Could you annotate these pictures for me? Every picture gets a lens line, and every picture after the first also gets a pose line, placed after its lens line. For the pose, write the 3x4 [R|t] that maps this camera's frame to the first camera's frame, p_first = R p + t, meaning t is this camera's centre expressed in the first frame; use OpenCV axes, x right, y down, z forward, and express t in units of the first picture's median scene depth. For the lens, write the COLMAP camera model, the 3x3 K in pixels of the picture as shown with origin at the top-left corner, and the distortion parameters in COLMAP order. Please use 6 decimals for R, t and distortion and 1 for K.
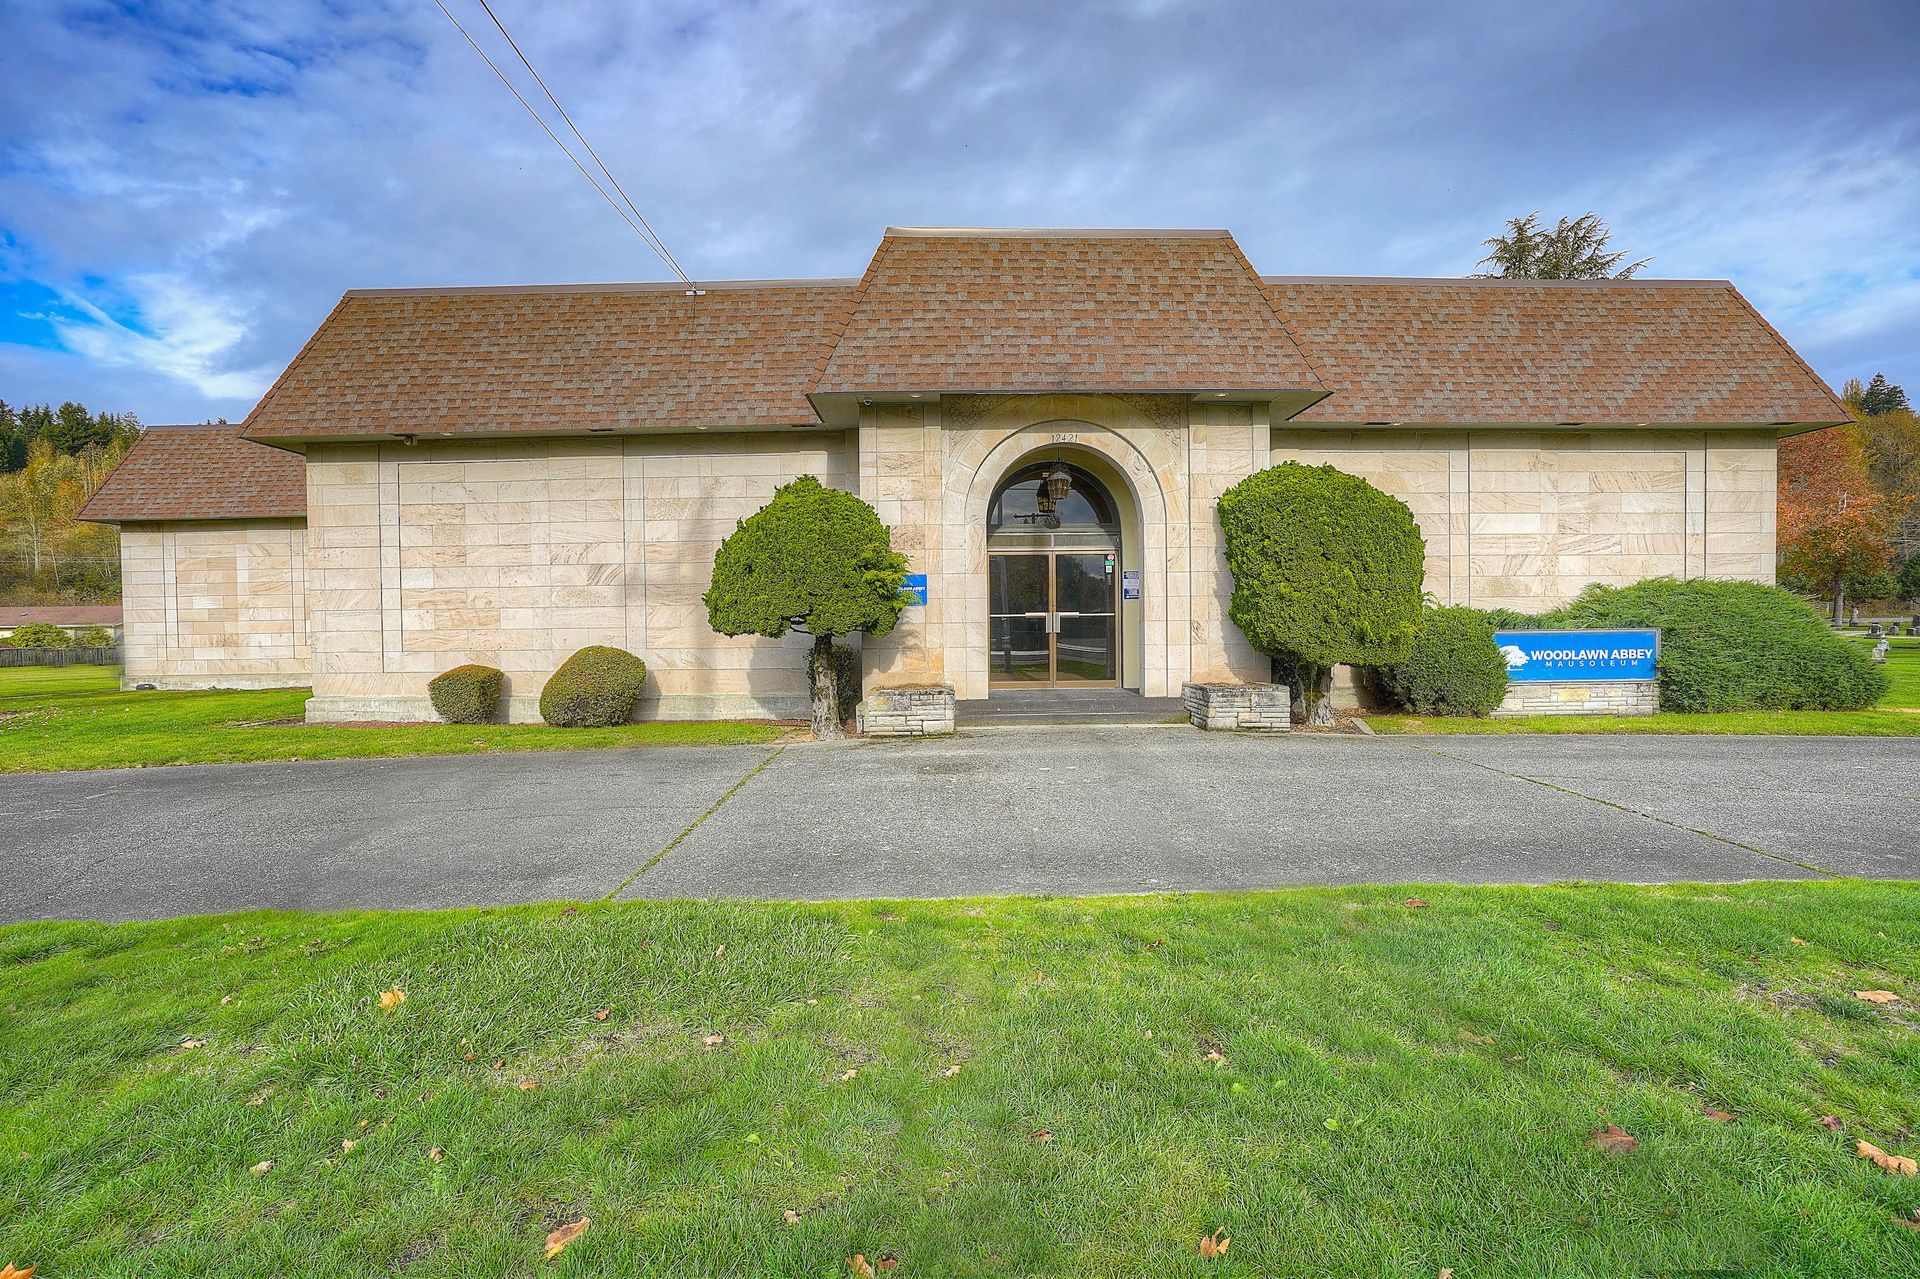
lens RADIAL K [[882.8, 0, 951.0], [0, 882.8, 646.9], [0, 0, 1]] dist [-0.070809, 0.027851]
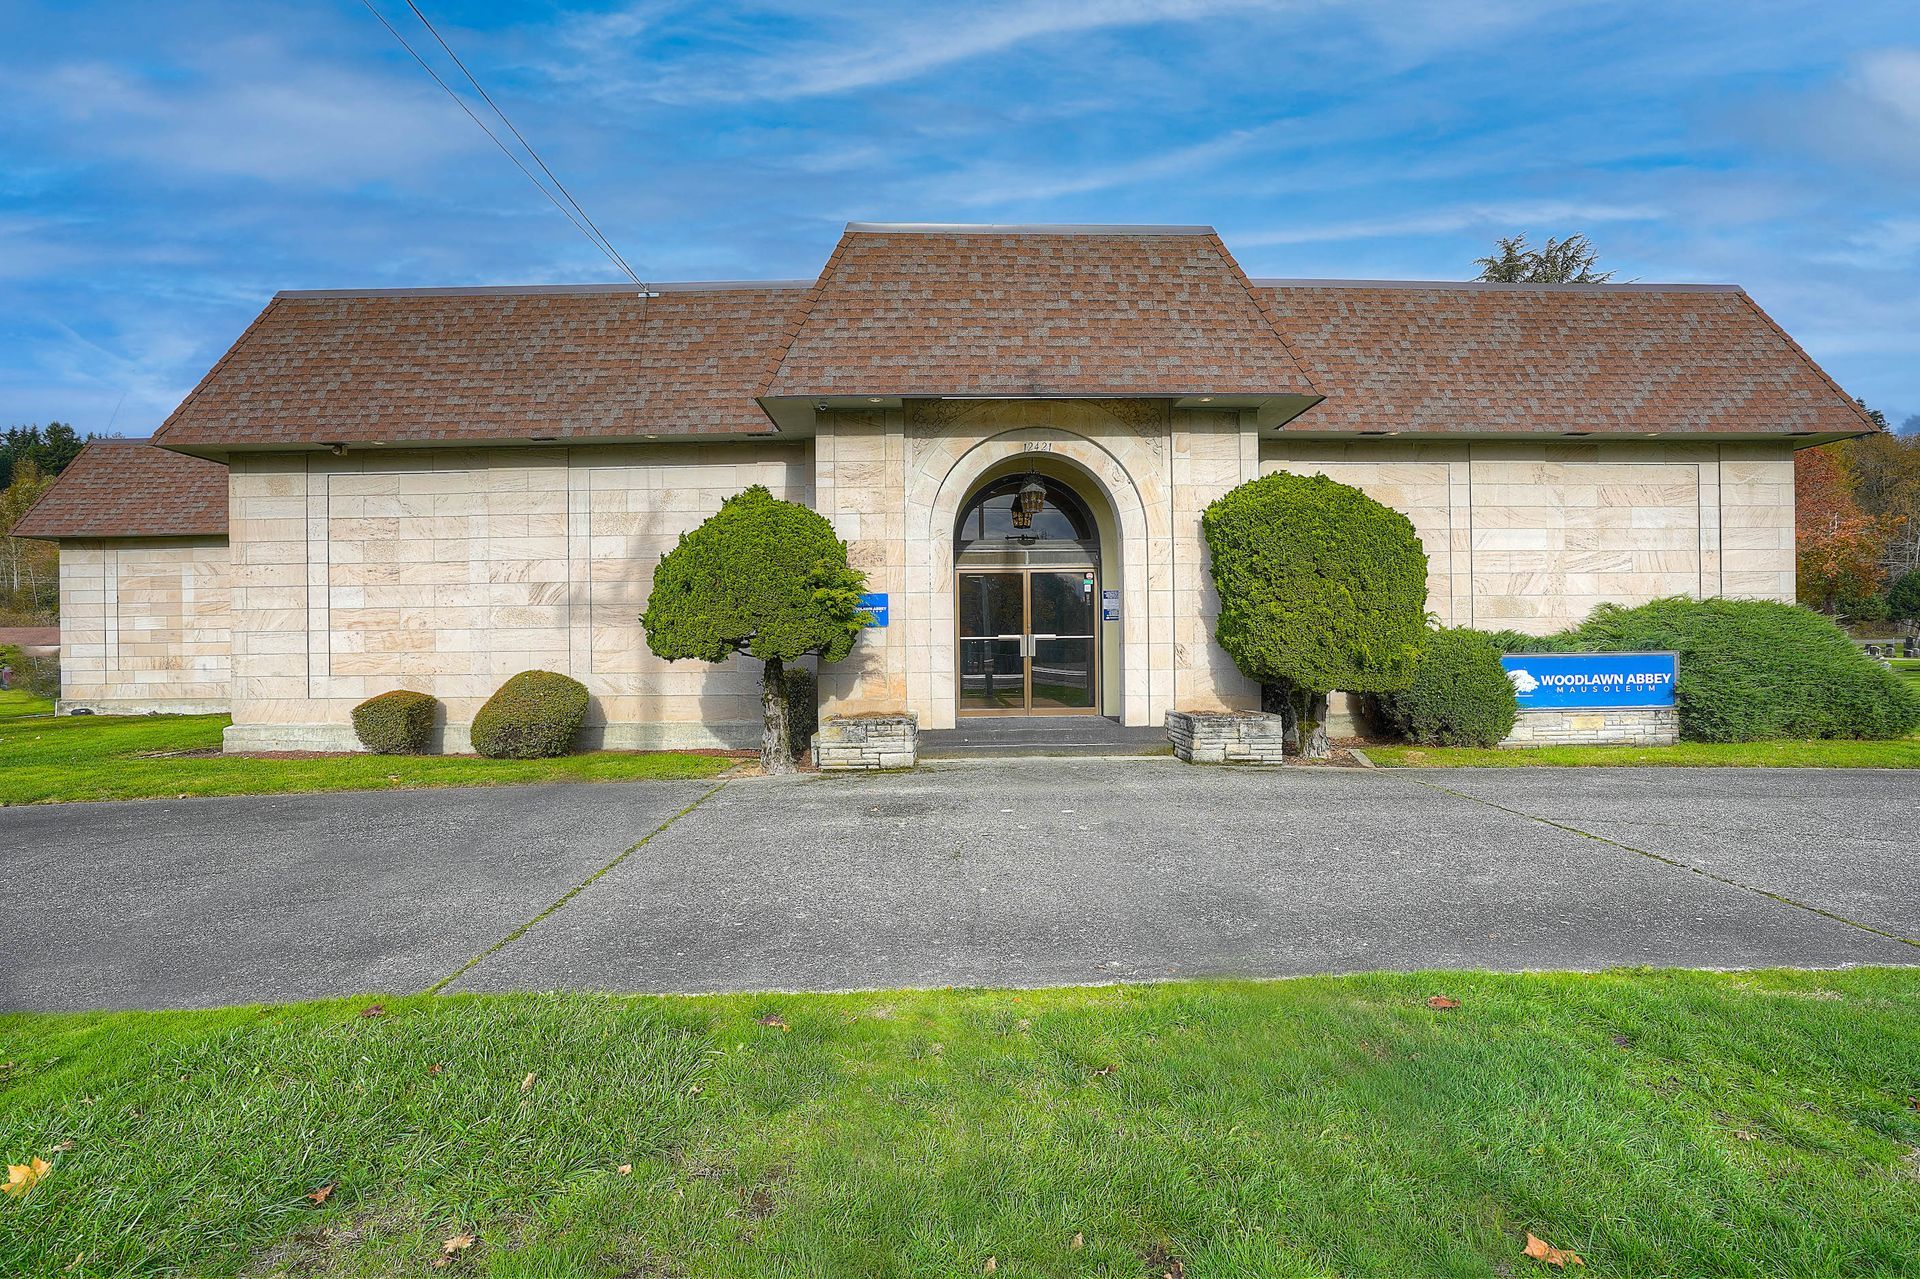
lens RADIAL K [[882.8, 0, 951.0], [0, 882.8, 646.9], [0, 0, 1]] dist [-0.070809, 0.027851]
pose [[0.999968, 0.000272, 0.007952, 0.030186], [-0.000072, 0.999684, -0.025136, -0.002945], [-0.007957, 0.025134, 0.999652, 0.076307]]
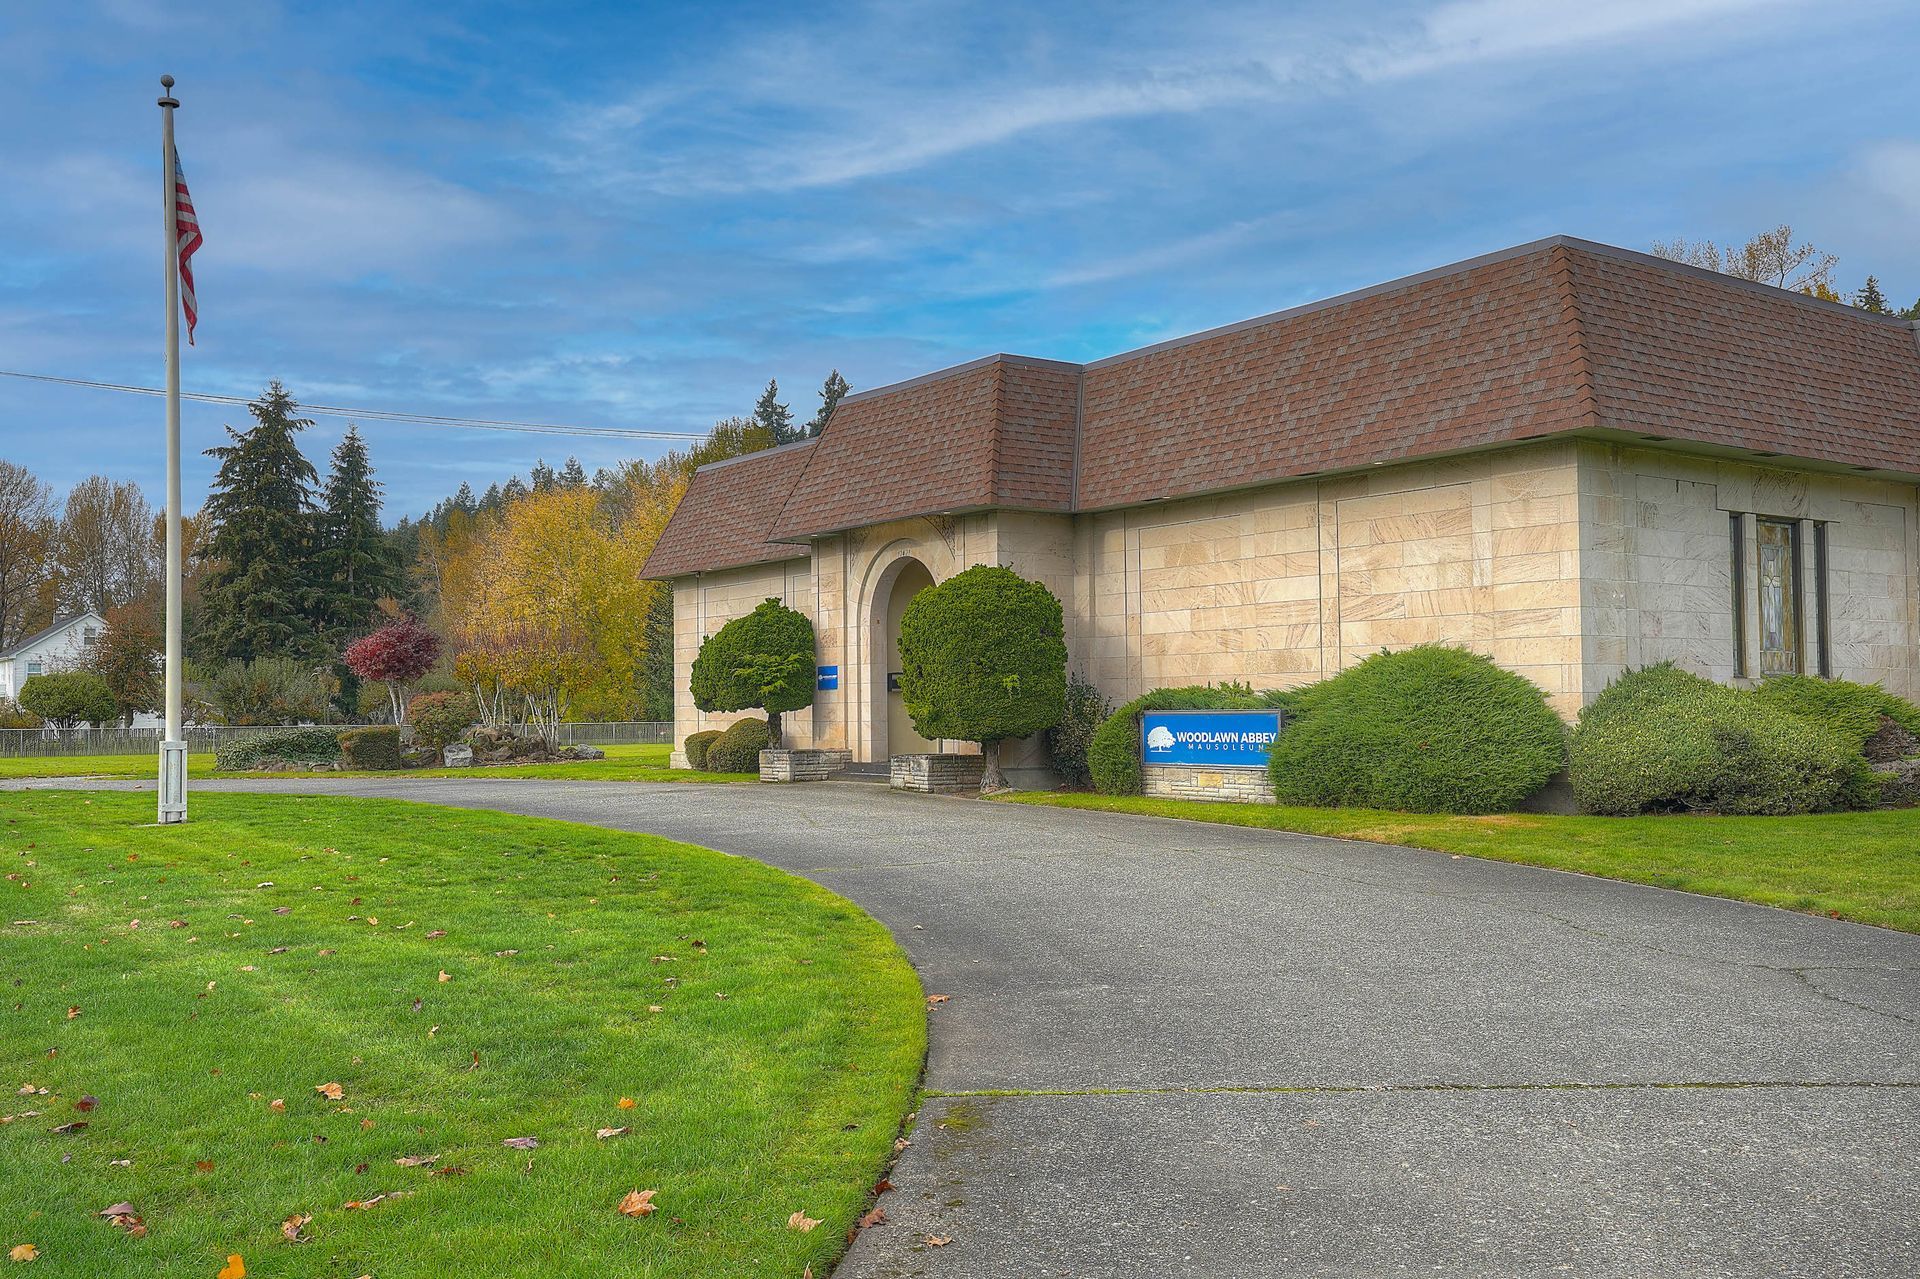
lens RADIAL K [[1640.3, 0, 960.0], [0, 1640.3, 639.5], [0, 0, 1]] dist [0.040148, 0.005155]
pose [[0.587185, -0.028394, -0.808955, 2.005872], [-0.016526, 0.998756, -0.047052, -0.008658], [0.809284, 0.040997, 0.585985, -0.280096]]
